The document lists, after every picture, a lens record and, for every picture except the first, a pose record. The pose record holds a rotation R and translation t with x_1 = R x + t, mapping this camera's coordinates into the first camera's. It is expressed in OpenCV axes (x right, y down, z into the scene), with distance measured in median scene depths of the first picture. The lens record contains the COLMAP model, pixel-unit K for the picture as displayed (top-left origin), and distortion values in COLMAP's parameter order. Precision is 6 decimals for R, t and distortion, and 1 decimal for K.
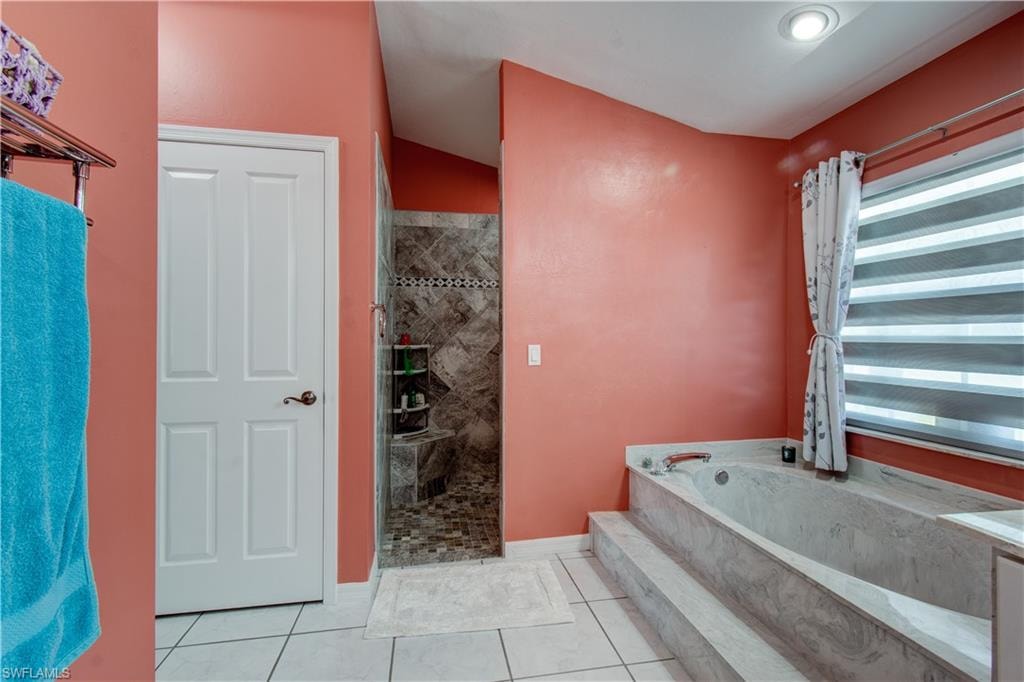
lens RADIAL K [[466.6, 0, 511.9], [0, 466.6, 343.1], [0, 0, 1]] dist [0.005001, -0.001832]
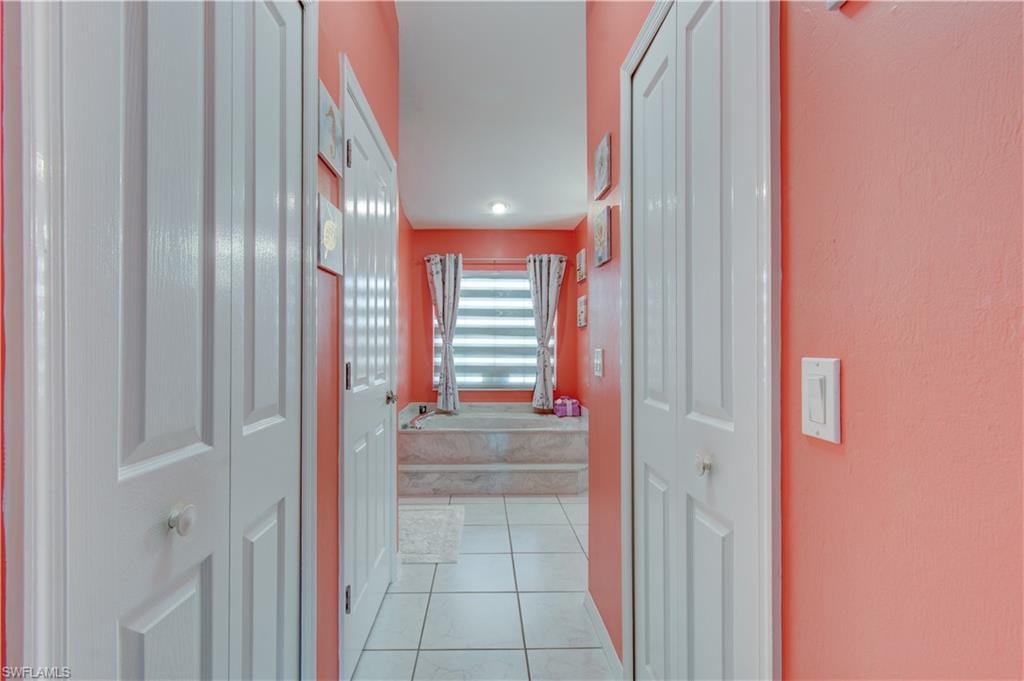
lens RADIAL K [[466.6, 0, 509.0], [0, 466.6, 342.4], [0, 0, 1]] dist [0.005001, -0.001832]
pose [[0.147288, -0.000271, 0.989094, -1.363691], [0.000038, 1.000000, 0.000269, -0.020575], [-0.989094, -0.000002, 0.147288, 0.509036]]
